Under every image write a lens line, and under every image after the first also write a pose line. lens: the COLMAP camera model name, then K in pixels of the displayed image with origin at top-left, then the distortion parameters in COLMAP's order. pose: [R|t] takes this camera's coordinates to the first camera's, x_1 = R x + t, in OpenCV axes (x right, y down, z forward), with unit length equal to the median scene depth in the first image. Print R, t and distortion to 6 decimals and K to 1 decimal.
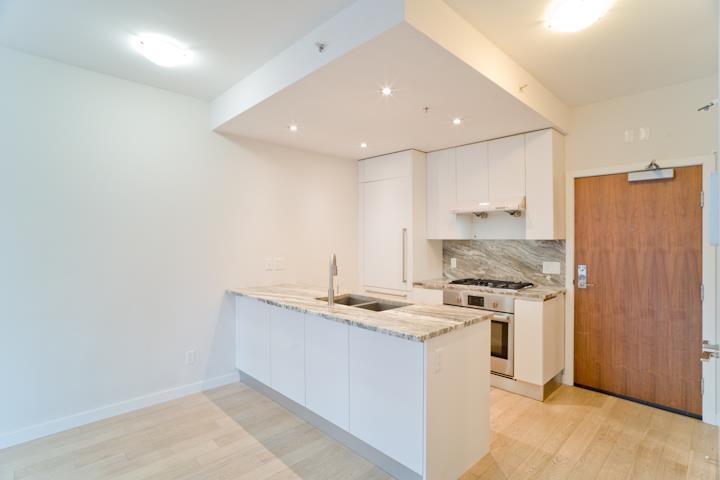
lens RADIAL K [[337.0, 0, 363.6], [0, 337.0, 239.7], [0, 0, 1]] dist [-0.019100, 0.008906]
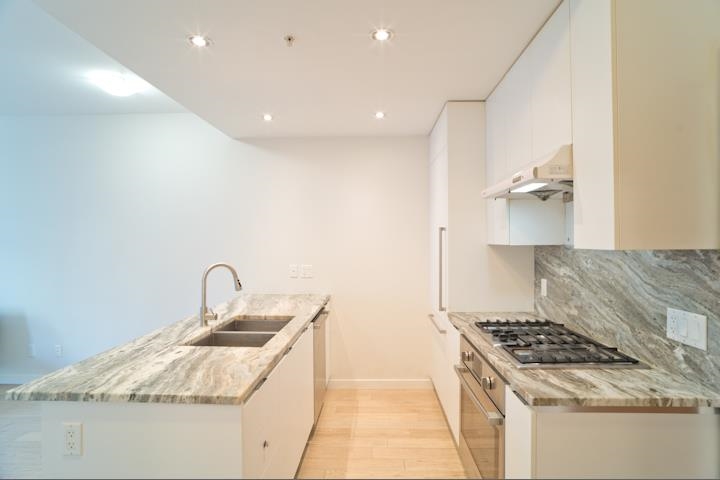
lens RADIAL K [[352.6, 0, 361.4], [0, 352.6, 241.8], [0, 0, 1]] dist [-0.015440, 0.003138]
pose [[0.709471, 0.001668, -0.704733, 0.606071], [0.003026, 0.999981, 0.005414, -0.011914], [0.704729, -0.005974, 0.709452, 0.512401]]
